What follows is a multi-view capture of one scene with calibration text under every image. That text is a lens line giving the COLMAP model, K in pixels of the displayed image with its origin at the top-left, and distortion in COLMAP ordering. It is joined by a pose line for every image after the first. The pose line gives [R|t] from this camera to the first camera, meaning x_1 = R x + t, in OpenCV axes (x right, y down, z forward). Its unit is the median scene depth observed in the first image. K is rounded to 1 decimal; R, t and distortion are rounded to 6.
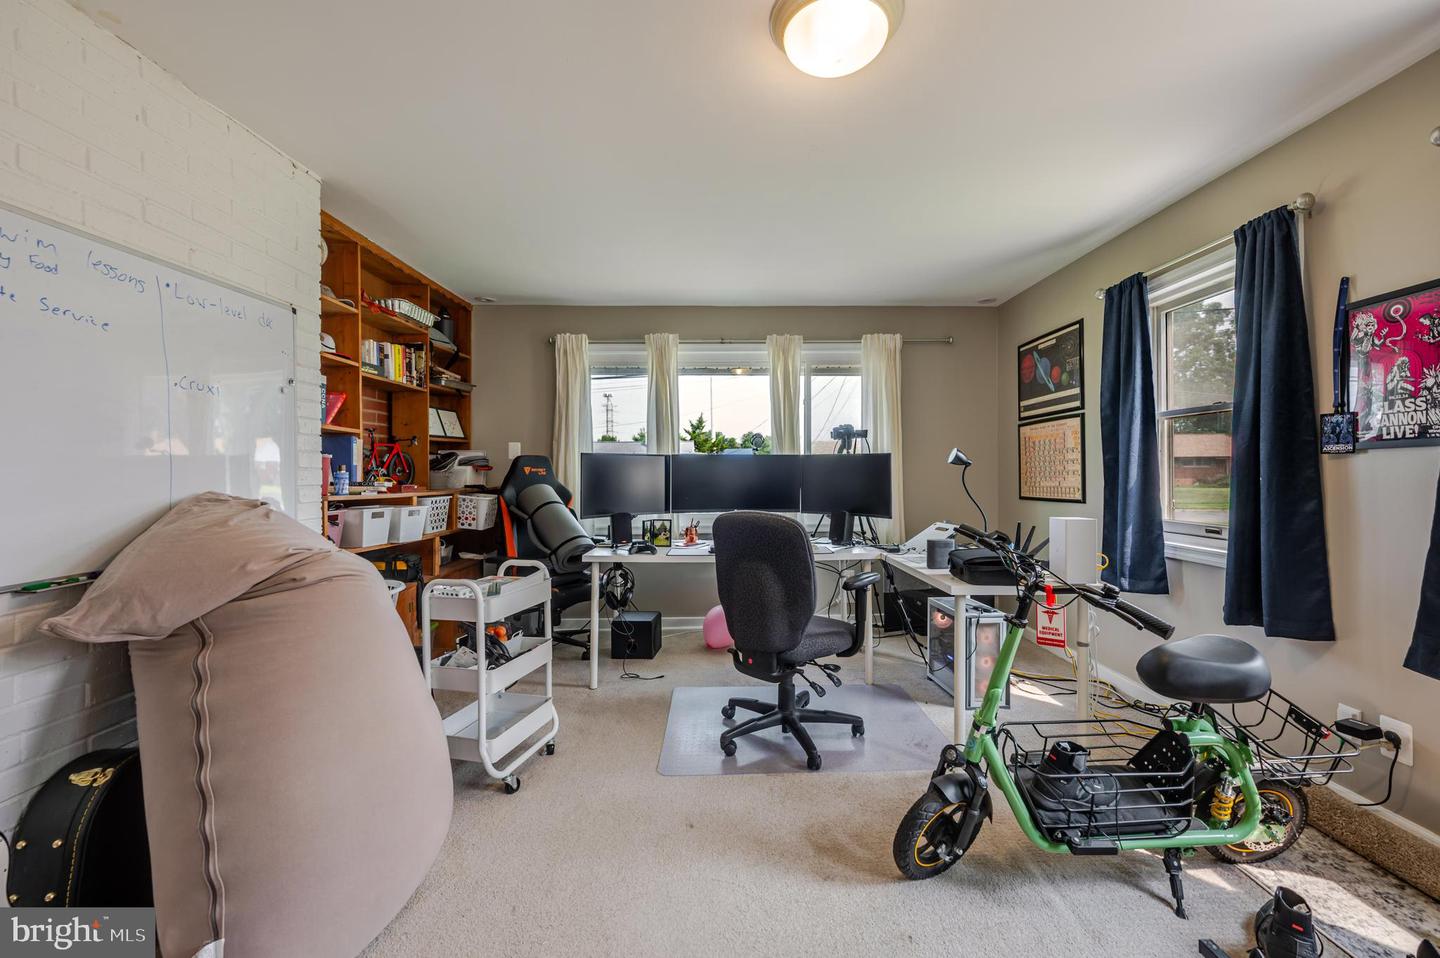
lens RADIAL K [[589.3, 0, 731.8], [0, 589.3, 489.4], [0, 0, 1]] dist [-0.002524, -0.000064]
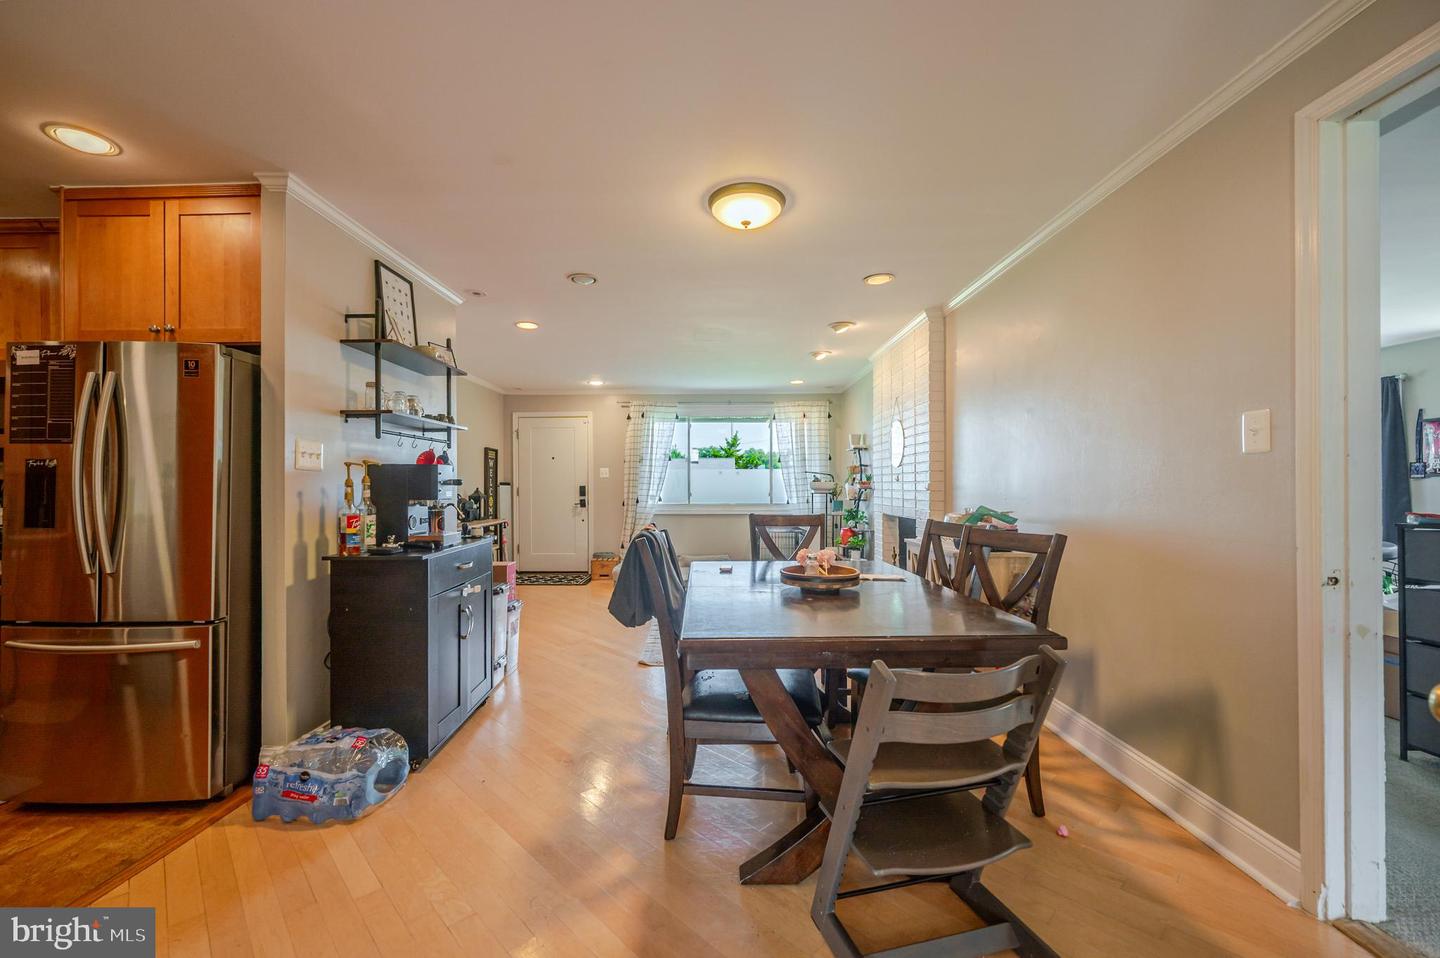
lens RADIAL K [[589.3, 0, 683.0], [0, 589.3, 500.0], [0, 0, 1]] dist [-0.002524, -0.000064]
pose [[0.997479, 0.006805, -0.070641, -1.350986], [-0.007406, 0.999939, -0.008250, 0.053665], [0.070580, 0.008752, 0.997468, -1.210146]]
